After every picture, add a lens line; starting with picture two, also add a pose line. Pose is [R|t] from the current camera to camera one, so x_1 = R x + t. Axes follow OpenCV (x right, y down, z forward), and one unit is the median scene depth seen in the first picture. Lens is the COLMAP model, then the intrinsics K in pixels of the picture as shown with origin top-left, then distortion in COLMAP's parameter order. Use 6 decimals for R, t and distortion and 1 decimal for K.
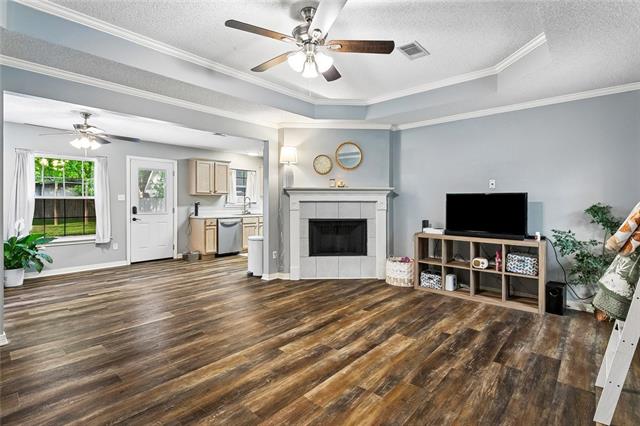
lens RADIAL K [[305.3, 0, 317.7], [0, 305.3, 212.2], [0, 0, 1]] dist [-0.001179, -0.000180]
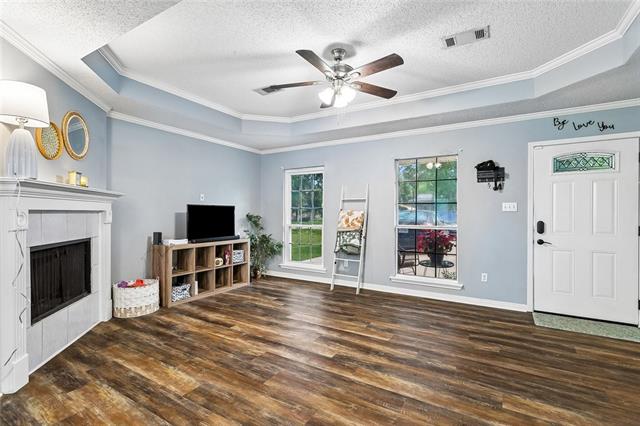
lens RADIAL K [[305.3, 0, 317.7], [0, 305.3, 212.2], [0, 0, 1]] dist [-0.001179, -0.000180]
pose [[-0.188054, 0.000617, 0.982158, -0.827266], [0.028274, 0.999589, 0.004786, -0.031996], [-0.981752, 0.028670, -0.187994, 0.902914]]
